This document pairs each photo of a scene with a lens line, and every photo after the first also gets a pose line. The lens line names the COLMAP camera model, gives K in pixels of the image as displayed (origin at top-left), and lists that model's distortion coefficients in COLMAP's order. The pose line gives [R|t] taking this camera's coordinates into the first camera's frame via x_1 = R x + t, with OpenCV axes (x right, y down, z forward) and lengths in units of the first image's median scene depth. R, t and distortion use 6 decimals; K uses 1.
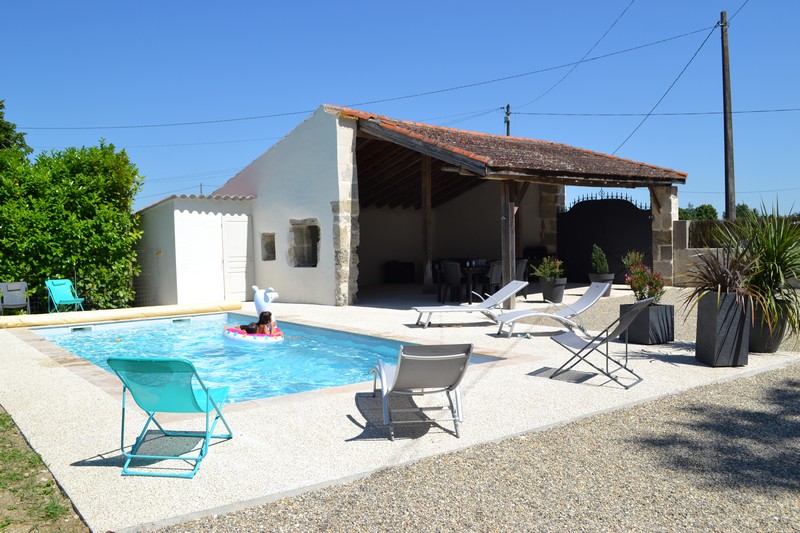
lens RADIAL K [[698.7, 0, 399.0], [0, 698.7, 268.8], [0, 0, 1]] dist [-0.057379, 0.008234]
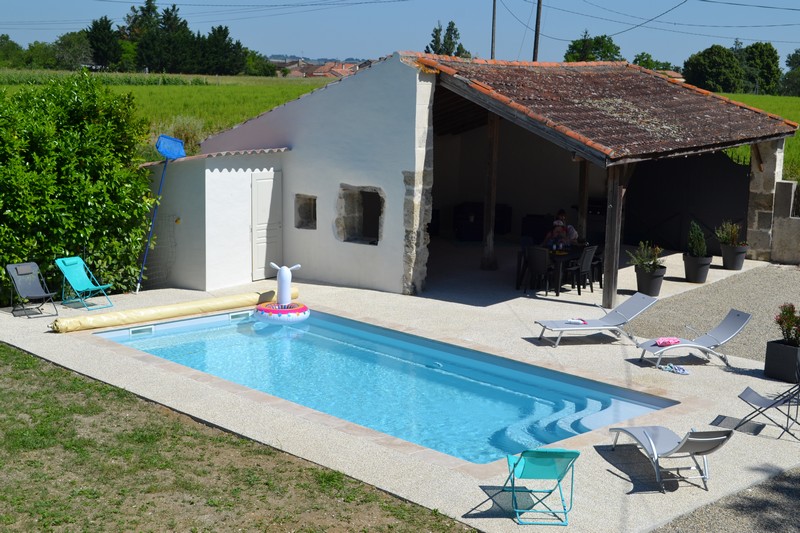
lens RADIAL K [[1172.7, 0, 400.8], [0, 1172.7, 265.4], [0, 0, 1]] dist [0.029116, 0.000000]
pose [[0.989995, 0.024630, 0.138937, -0.290276], [-0.042405, 0.991064, 0.126470, -0.160477], [-0.134580, -0.131096, 0.982192, -0.392301]]
